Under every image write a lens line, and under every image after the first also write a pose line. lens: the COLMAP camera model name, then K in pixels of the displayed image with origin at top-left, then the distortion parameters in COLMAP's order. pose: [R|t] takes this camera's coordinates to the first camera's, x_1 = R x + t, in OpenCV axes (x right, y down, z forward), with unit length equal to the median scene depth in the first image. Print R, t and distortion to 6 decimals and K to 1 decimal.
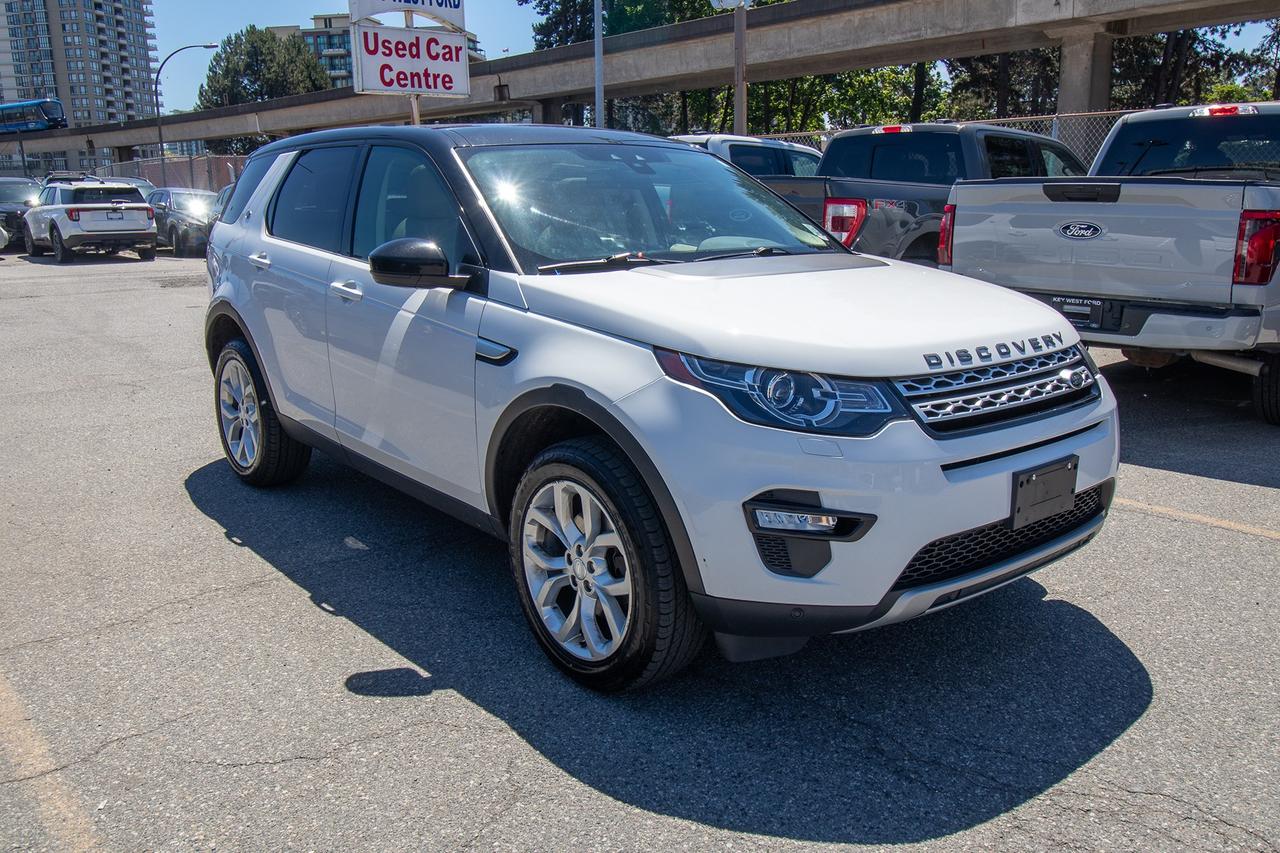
lens RADIAL K [[1042.8, 0, 640.0], [0, 1042.8, 426.5], [0, 0, 1]] dist [0.007916, 0.000872]
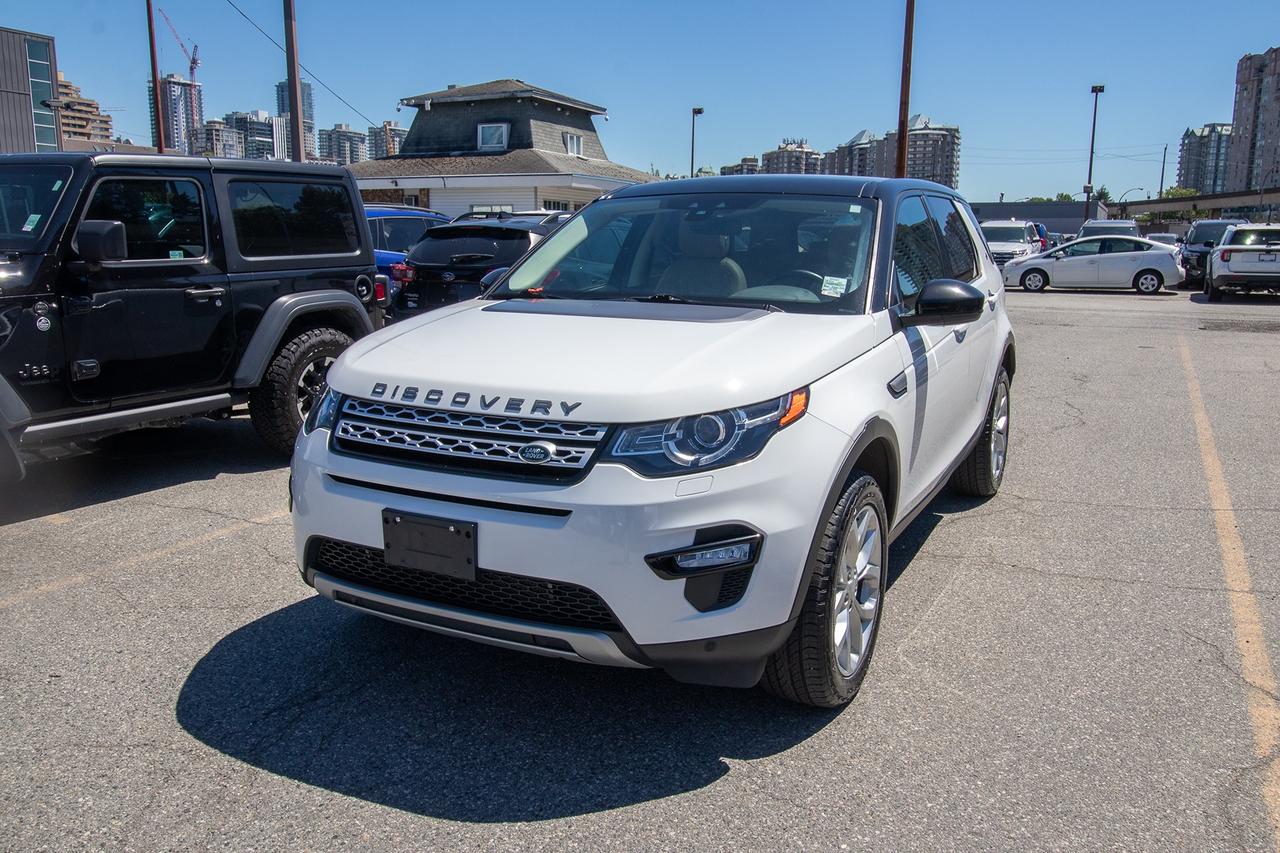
lens RADIAL K [[1007.7, 0, 640.0], [0, 1007.7, 426.5], [0, 0, 1]] dist [0.012513, -0.001955]
pose [[0.384497, 0.181297, -0.905148, 0.179688], [-0.209260, 0.972118, 0.105820, -0.025842], [0.899095, 0.148724, 0.411715, 0.106247]]
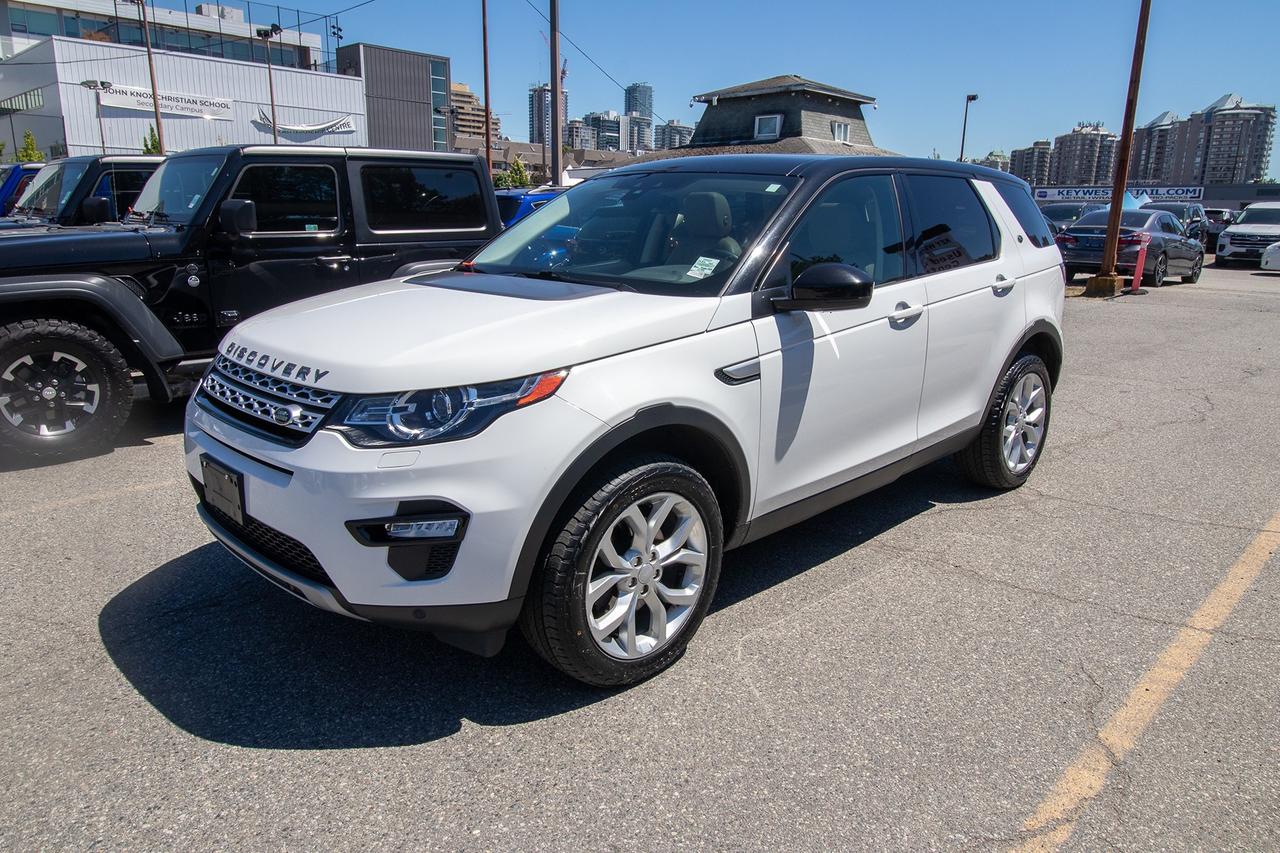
lens RADIAL K [[859.4, 0, 640.0], [0, 859.4, 426.5], [0, 0, 1]] dist [0.015054, -0.014655]
pose [[0.080178, 0.249100, -0.965153, 0.177779], [-0.228576, 0.947063, 0.225442, -0.042357], [0.970219, 0.202535, 0.132872, 0.178338]]
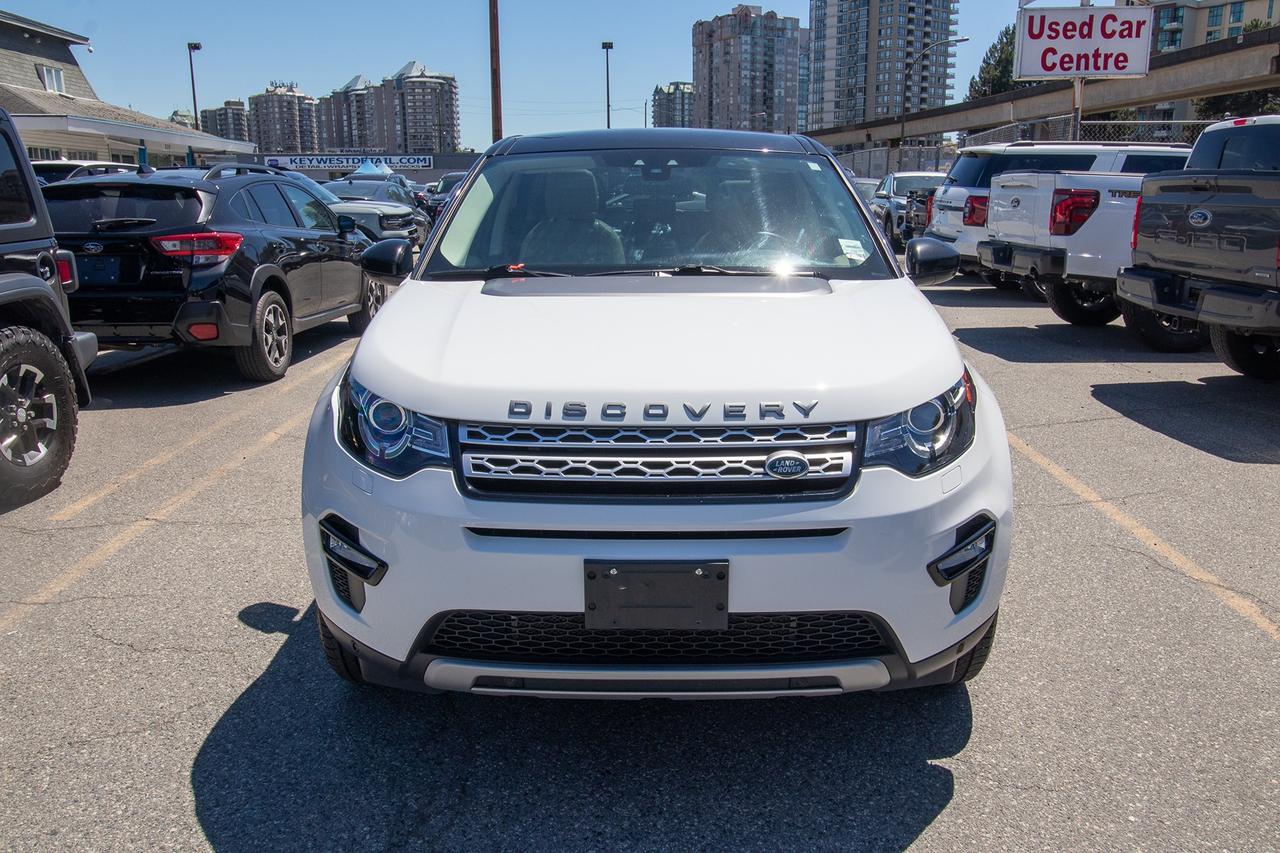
lens RADIAL K [[1021.6, 0, 640.0], [0, 1021.6, 426.5], [0, 0, 1]] dist [0.014351, -0.002728]
pose [[0.759850, 0.152399, -0.631983, 0.116652], [-0.142102, 0.987562, 0.067291, -0.015670], [0.634378, 0.038675, 0.772055, 0.053935]]
